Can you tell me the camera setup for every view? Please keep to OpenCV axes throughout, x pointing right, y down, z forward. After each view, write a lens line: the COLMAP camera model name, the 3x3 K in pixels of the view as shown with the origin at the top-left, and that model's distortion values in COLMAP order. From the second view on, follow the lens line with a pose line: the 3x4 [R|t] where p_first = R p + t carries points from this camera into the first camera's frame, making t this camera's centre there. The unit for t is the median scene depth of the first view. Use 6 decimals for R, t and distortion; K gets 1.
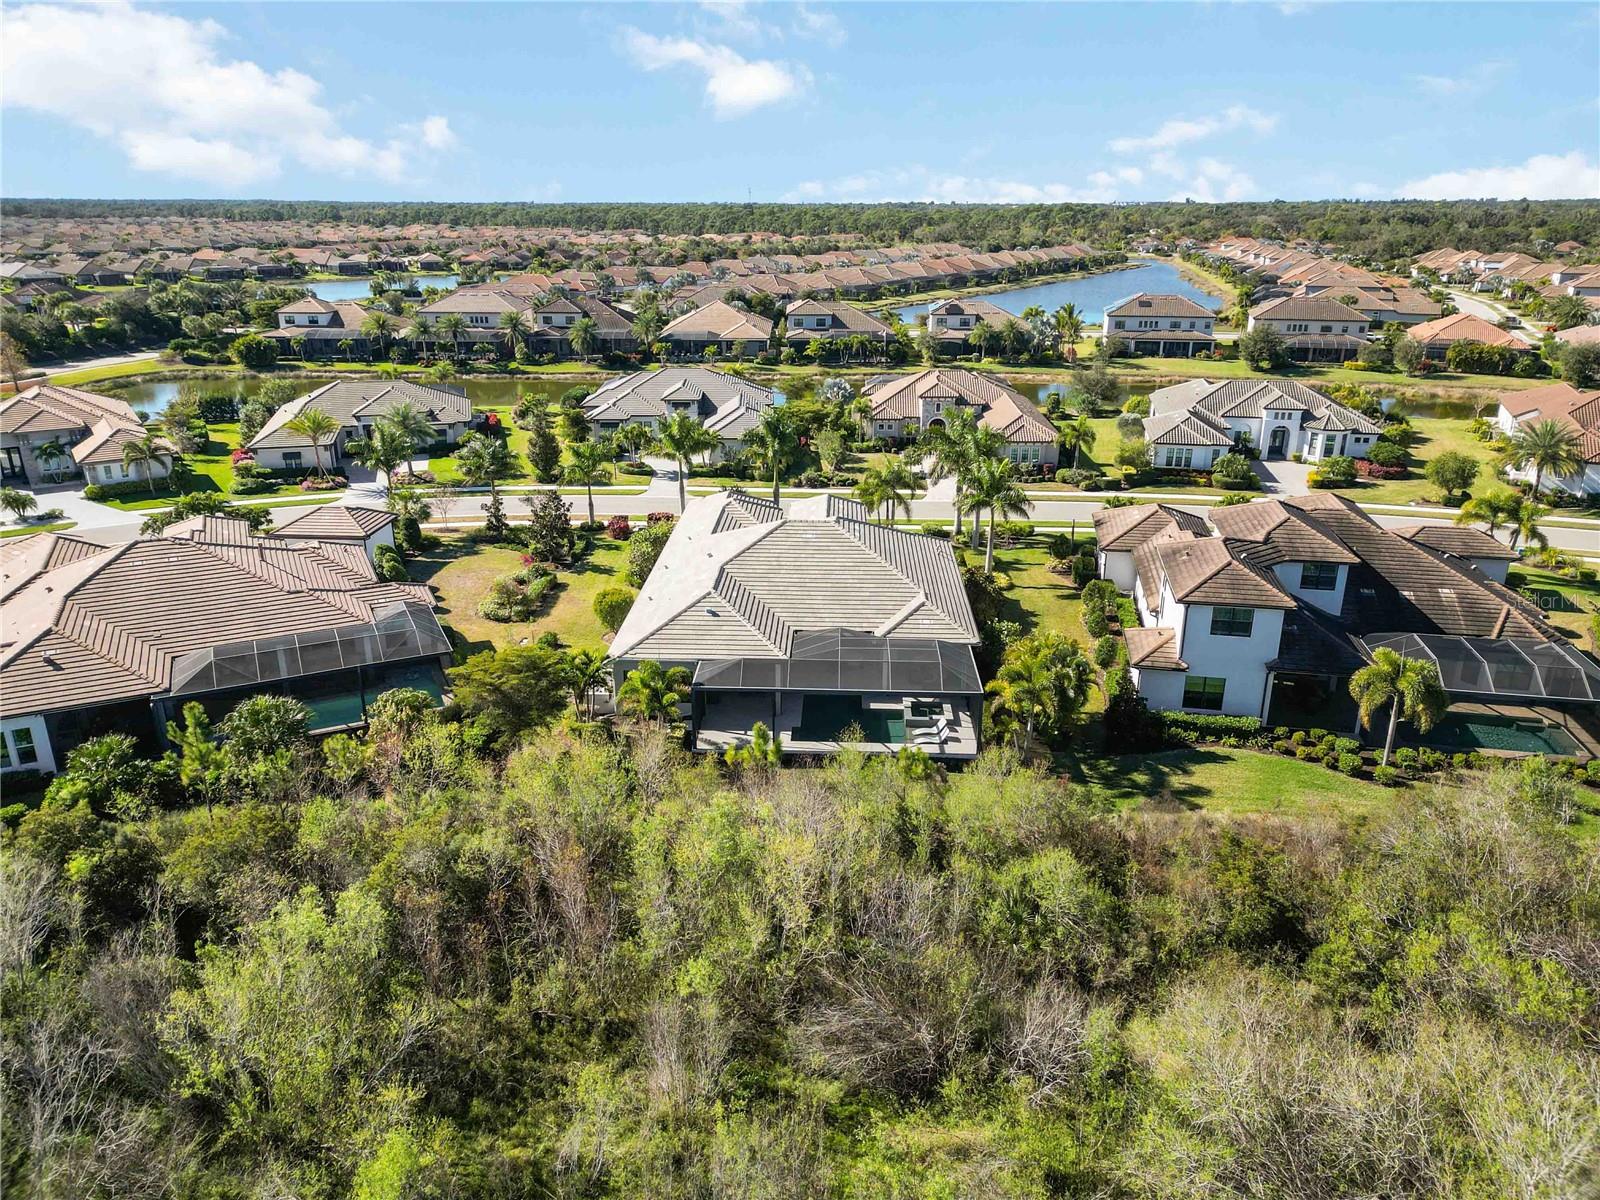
lens RADIAL K [[1114.7, 0, 797.9], [0, 1114.7, 595.7], [0, 0, 1]] dist [0.063314, -0.057246]
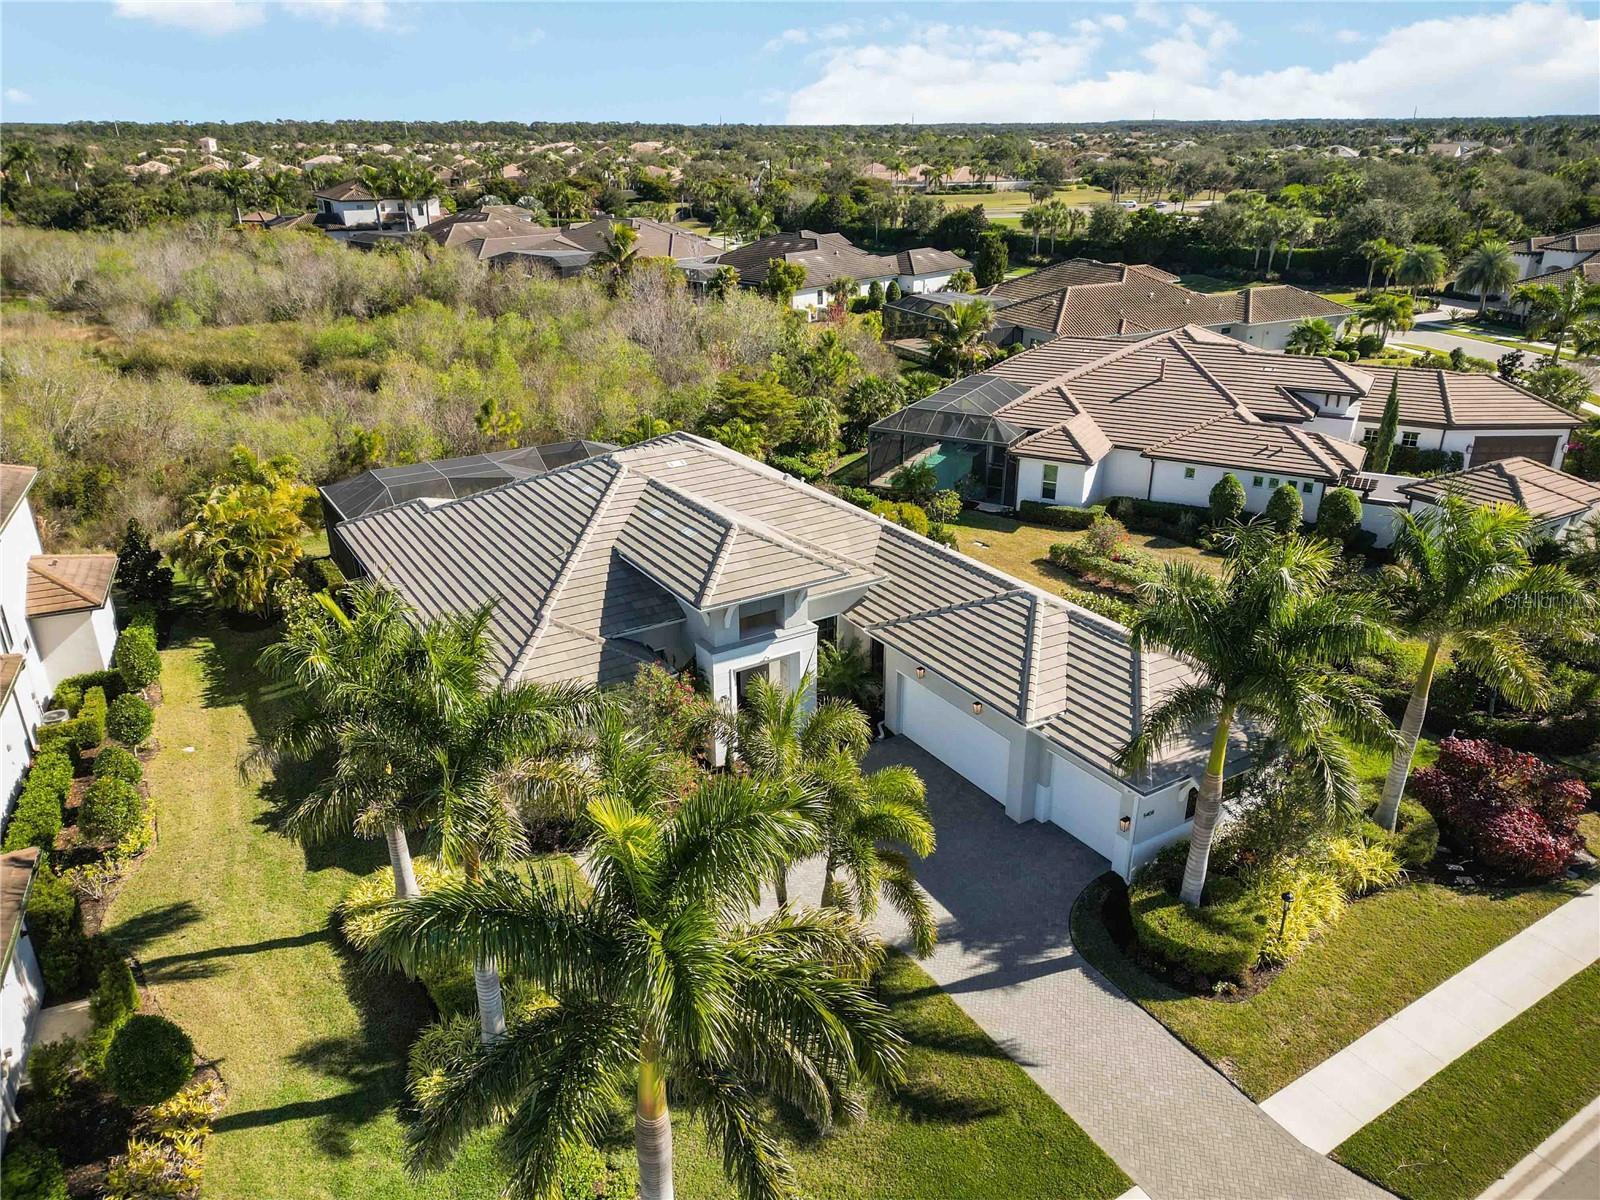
lens RADIAL K [[1114.7, 0, 797.9], [0, 1114.7, 595.7], [0, 0, 1]] dist [0.063314, -0.057246]
pose [[-0.822578, 0.223808, -0.522758, 0.156306], [-0.183301, 0.765866, 0.616320, -0.222043], [0.538300, 0.602793, -0.588960, 0.815386]]
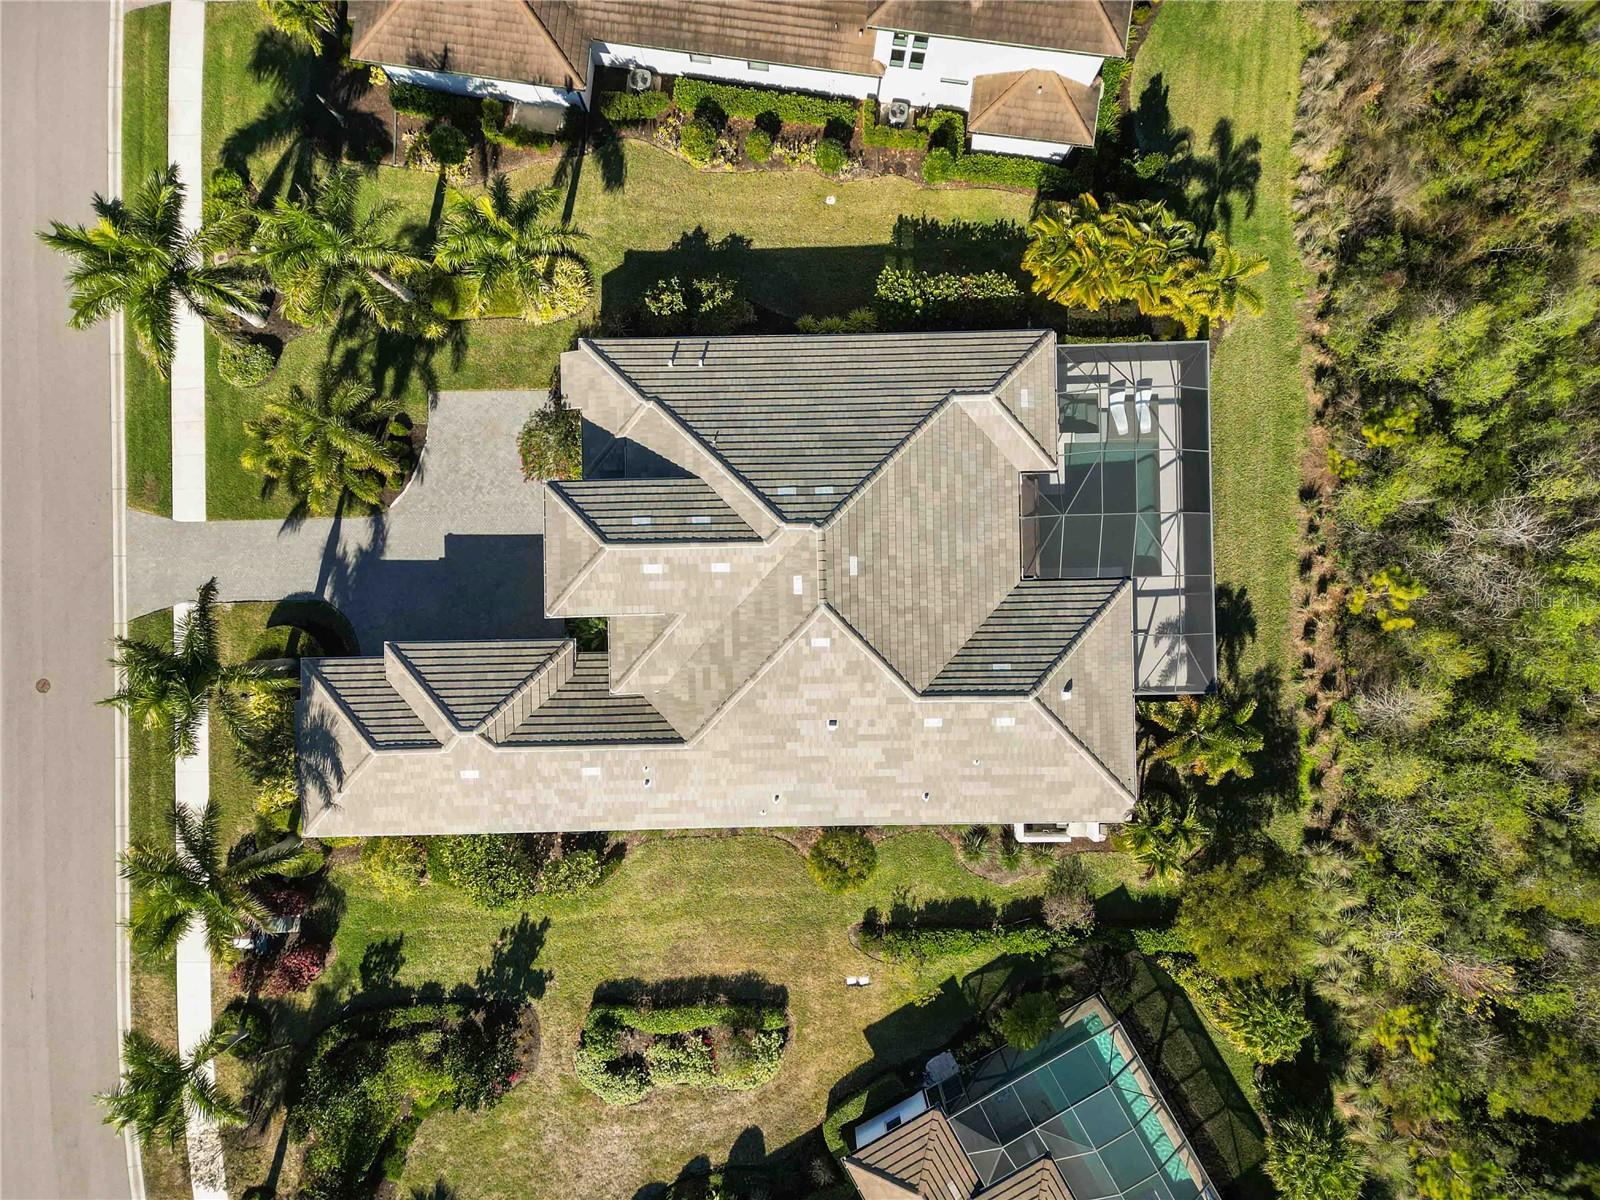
lens RADIAL K [[1114.7, 0, 797.9], [0, 1114.7, 595.7], [0, 0, 1]] dist [0.063314, -0.057246]
pose [[-0.062246, -0.997949, 0.014951, -0.008156], [0.339427, -0.007080, 0.940606, -0.363330], [-0.938571, 0.063624, 0.339172, 0.454049]]
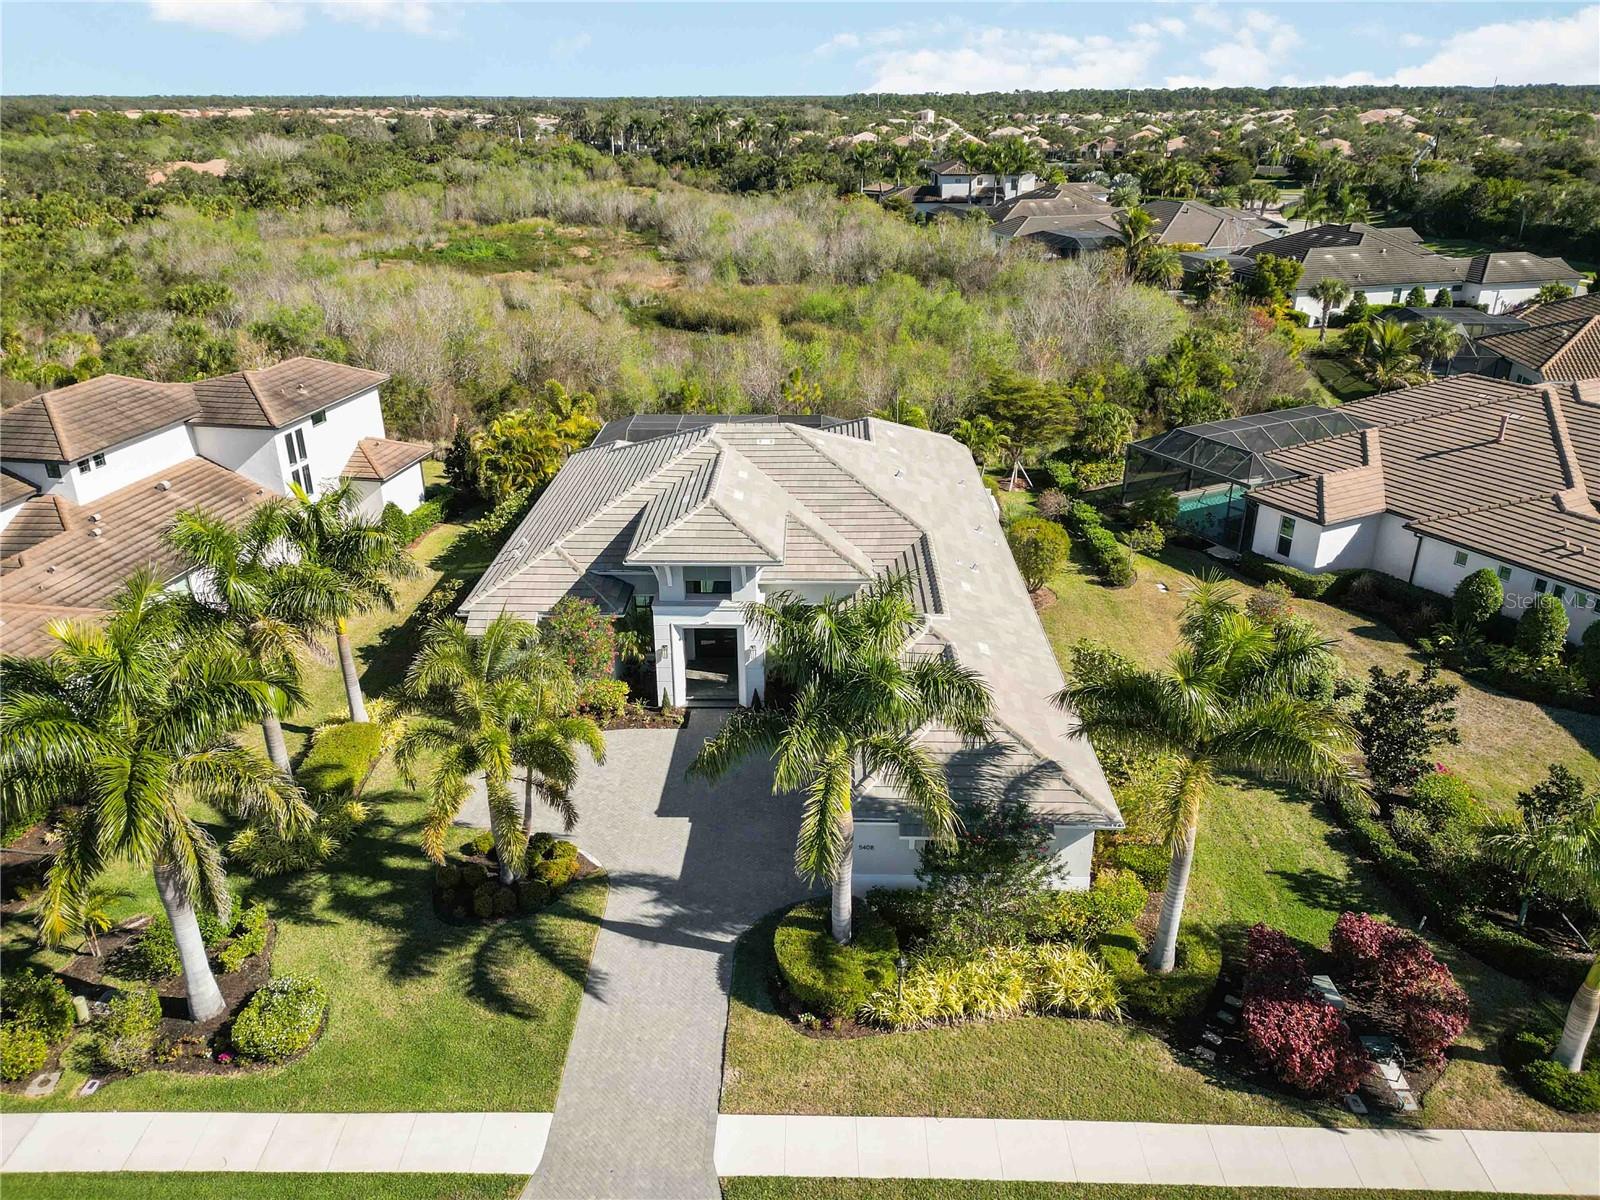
lens RADIAL K [[1141.4, 0, 797.8], [0, 1141.4, 590.9], [0, 0, 1]] dist [0.063937, -0.057589]
pose [[-0.999760, 0.014187, -0.016721, -0.003101], [-0.000874, 0.736116, 0.676855, -0.257337], [0.021911, 0.676707, -0.735926, 0.884654]]
